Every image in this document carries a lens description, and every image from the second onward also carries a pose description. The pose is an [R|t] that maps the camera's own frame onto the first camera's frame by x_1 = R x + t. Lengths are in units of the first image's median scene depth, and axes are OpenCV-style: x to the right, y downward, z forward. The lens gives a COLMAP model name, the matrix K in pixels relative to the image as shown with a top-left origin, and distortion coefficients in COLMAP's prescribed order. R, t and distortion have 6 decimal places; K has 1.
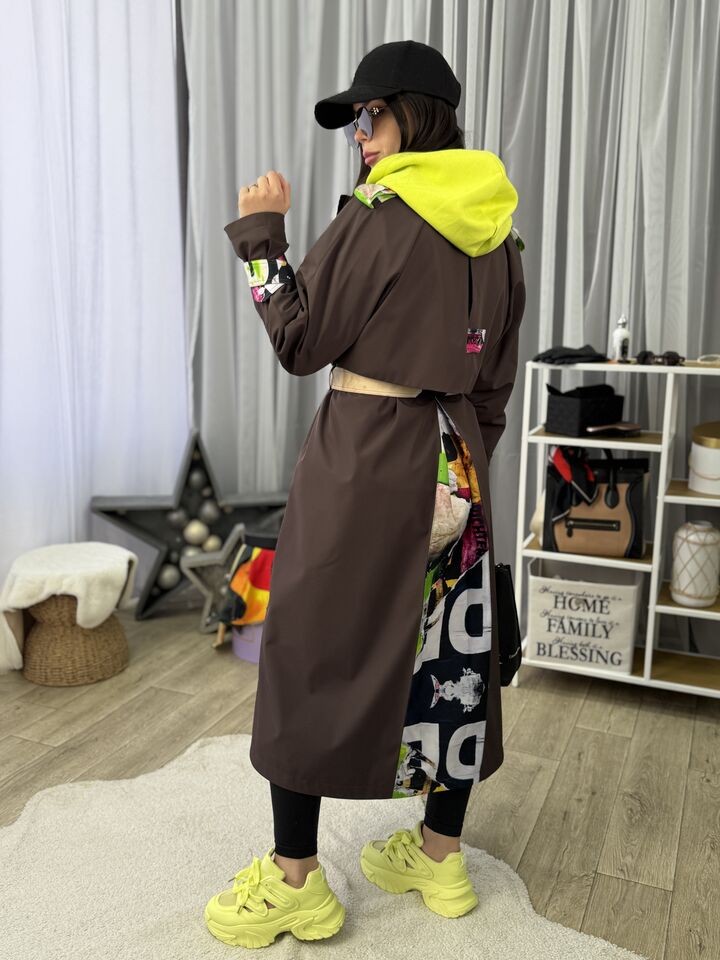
lens RADIAL K [[896.5, 0, 363.4], [0, 896.5, 483.7], [0, 0, 1]] dist [0.146528, -0.301273]
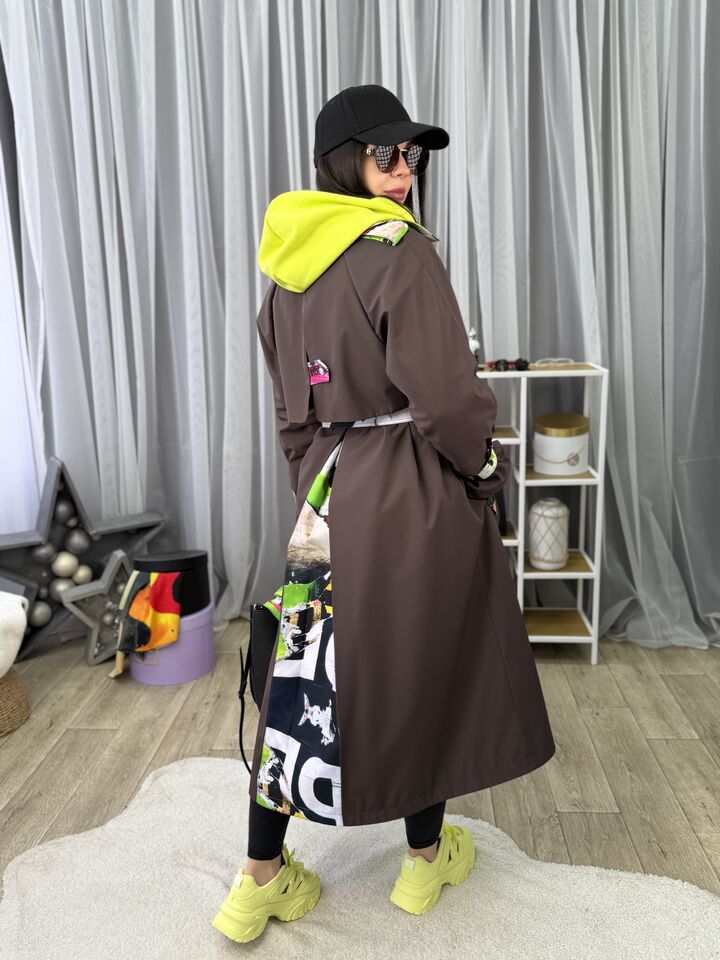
lens RADIAL K [[824.0, 0, 360.0], [0, 824.0, 480.0], [0, 0, 1]] dist [0.152071, -0.315099]
pose [[0.944720, -0.106258, 0.310183, -0.193408], [0.103424, 0.994307, 0.025621, -0.034790], [-0.311139, 0.007876, 0.950332, 0.041294]]
